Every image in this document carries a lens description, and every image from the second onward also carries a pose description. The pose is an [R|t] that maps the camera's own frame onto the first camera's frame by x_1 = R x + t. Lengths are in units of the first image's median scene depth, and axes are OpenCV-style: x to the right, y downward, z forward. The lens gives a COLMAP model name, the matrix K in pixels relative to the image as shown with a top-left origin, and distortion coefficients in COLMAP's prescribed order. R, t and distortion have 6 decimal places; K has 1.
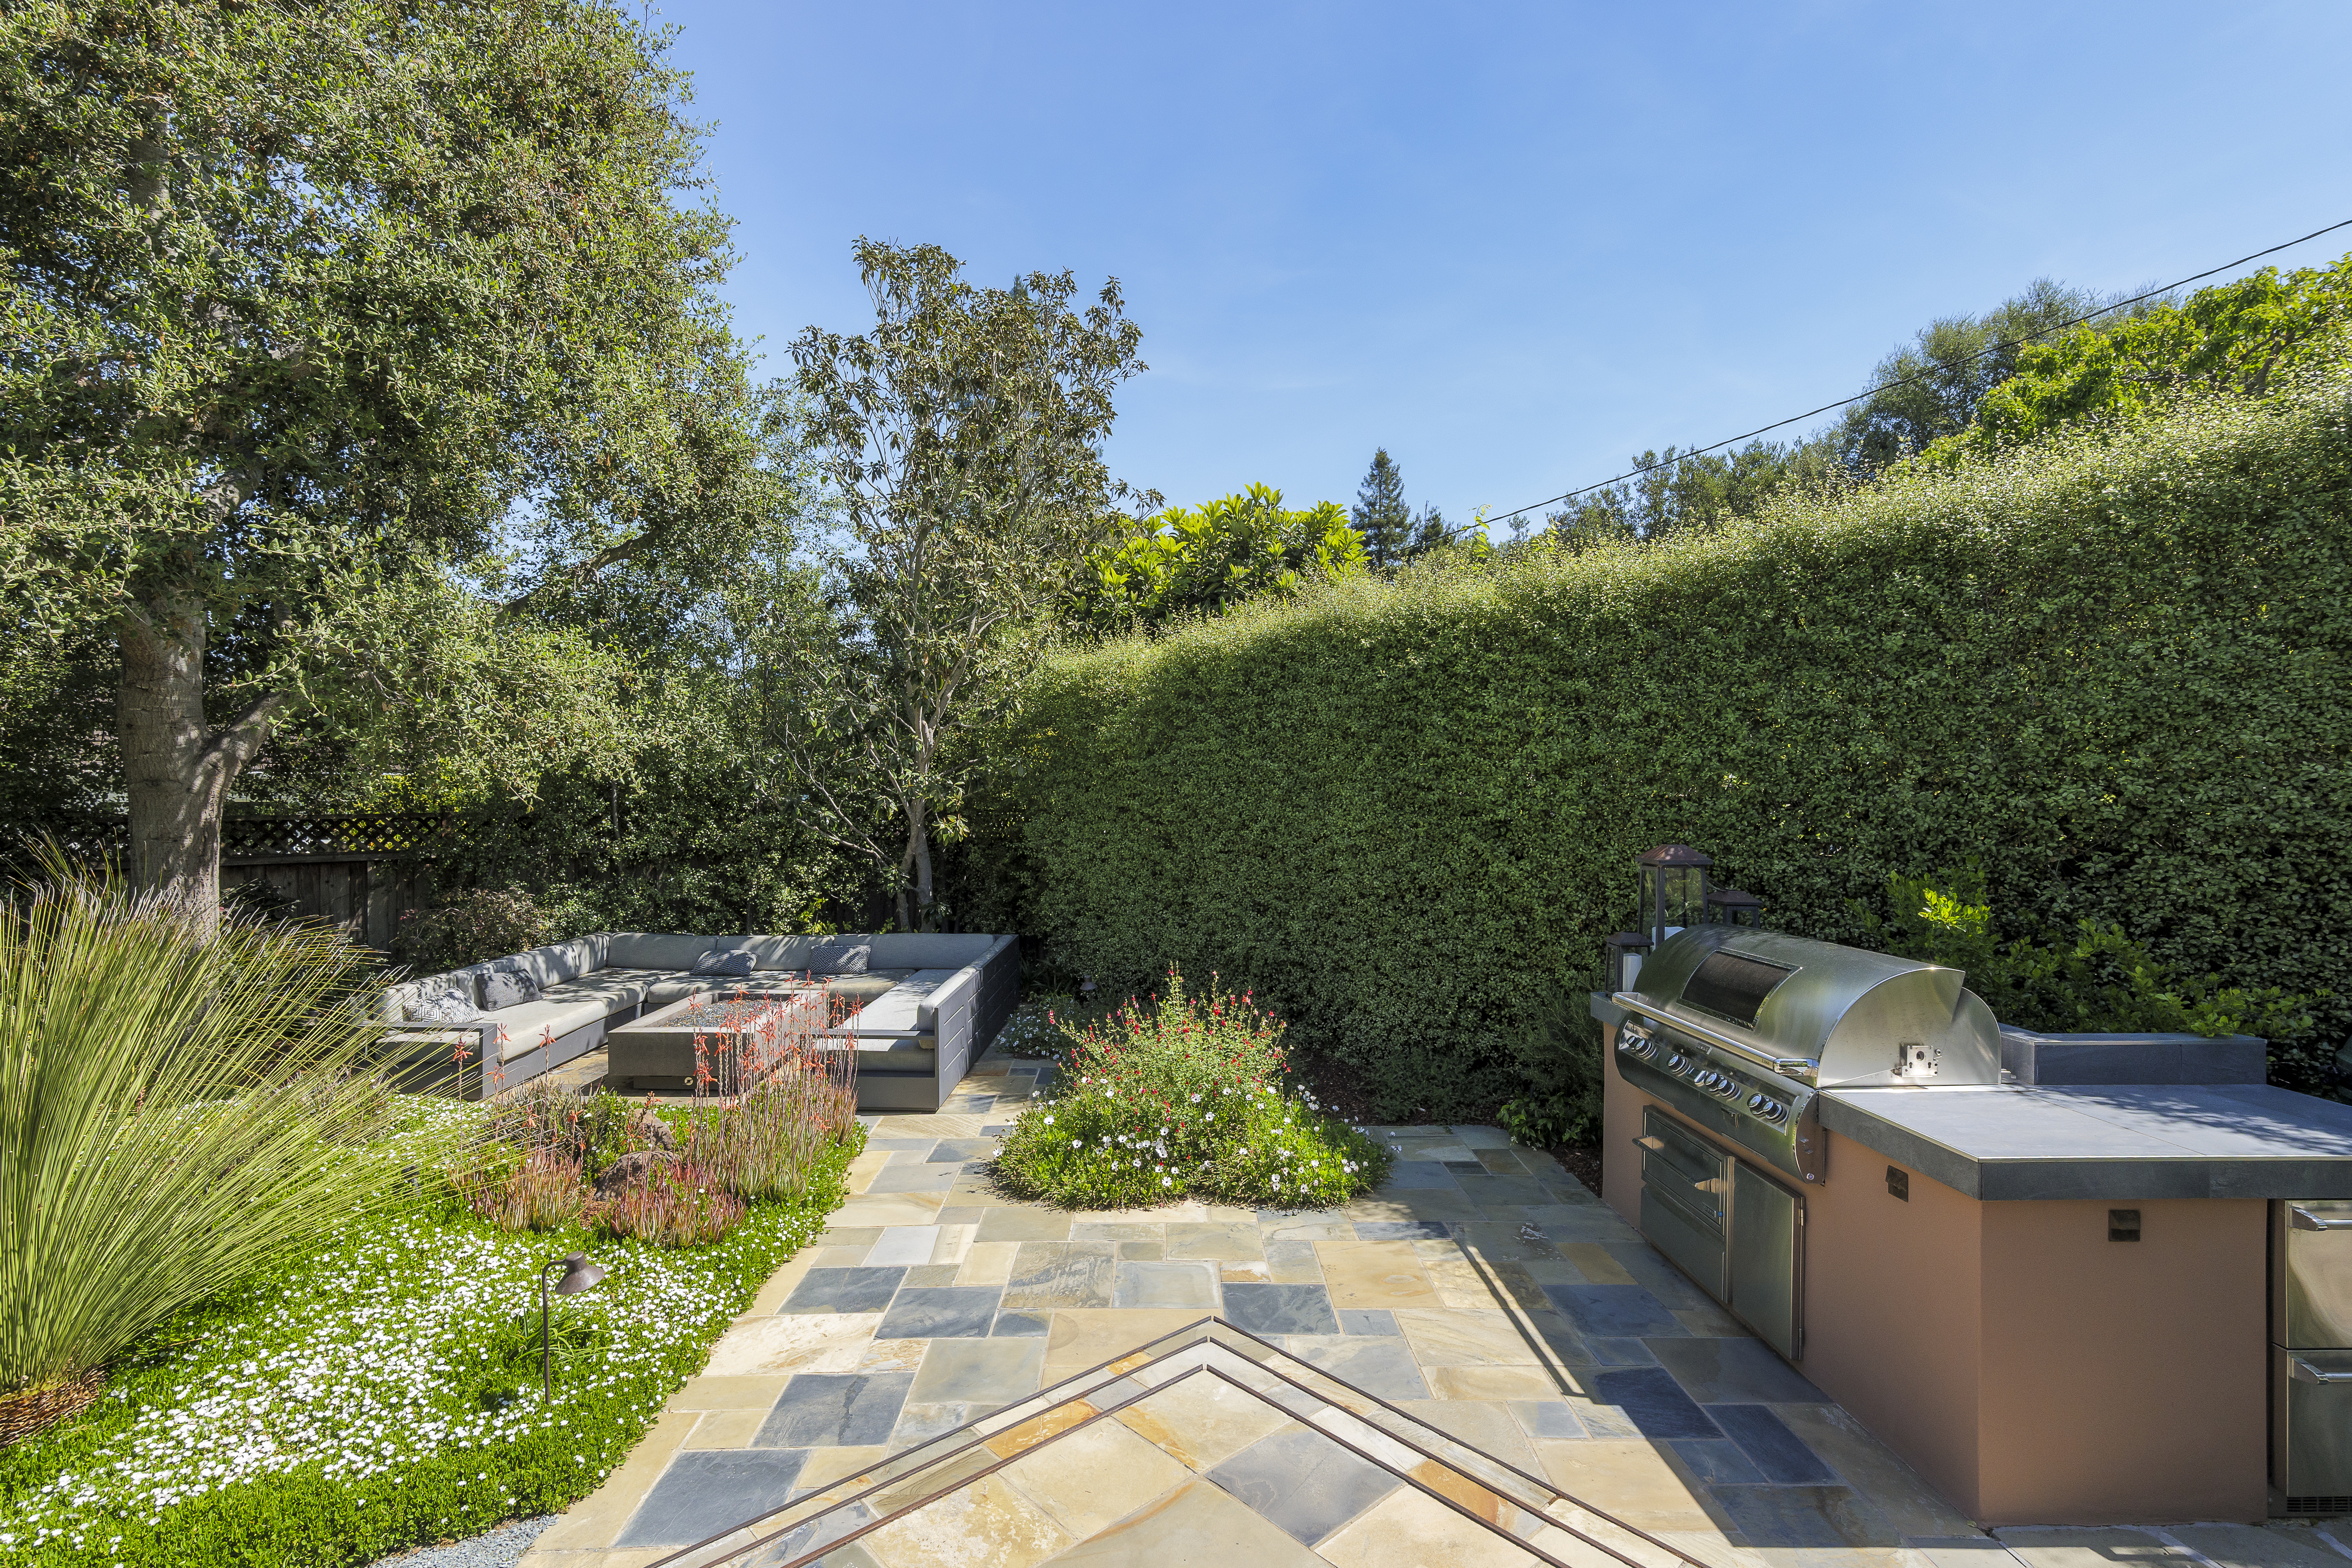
lens RADIAL K [[1101.9, 0, 1162.2], [0, 1101.9, 789.3], [0, 0, 1]] dist [-0.011891, 0.006683]
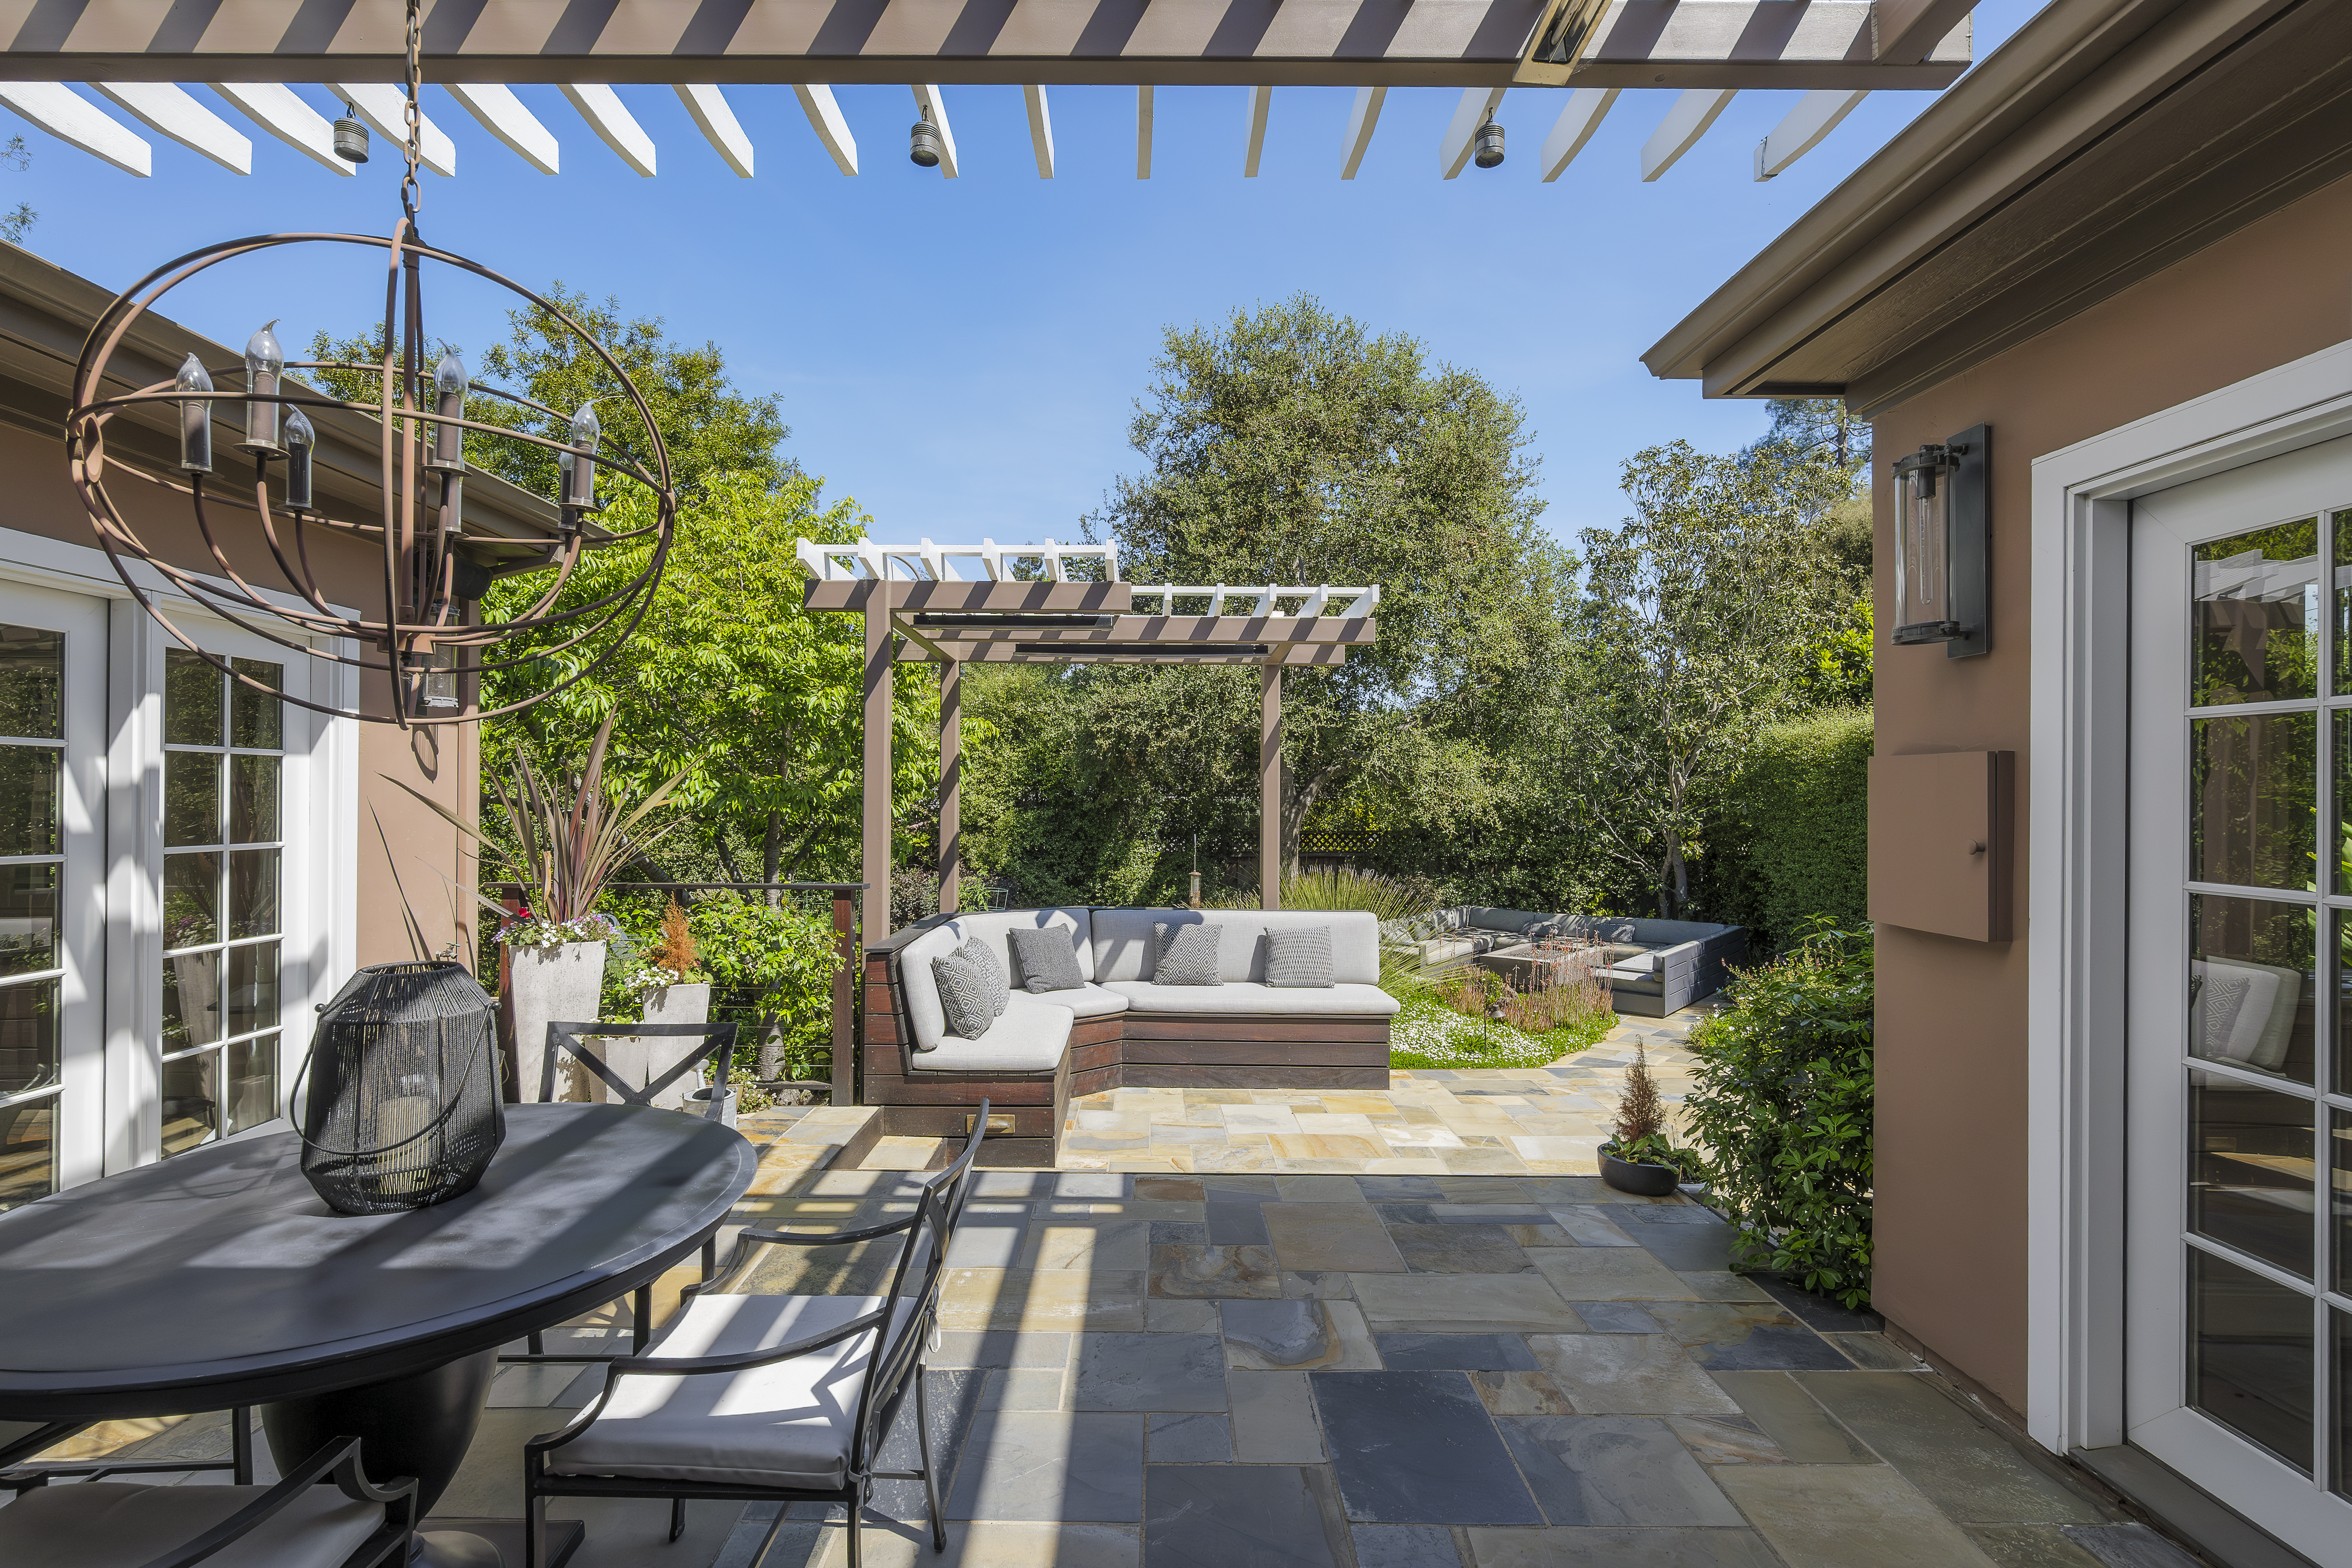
lens RADIAL K [[1101.9, 0, 1162.8], [0, 1101.9, 801.8], [0, 0, 1]] dist [-0.011891, 0.006683]
pose [[0.766514, 0.007876, -0.642179, 0.208747], [-0.000876, 0.999937, 0.011218, -0.044115], [0.642226, -0.008036, 0.766473, -0.575864]]
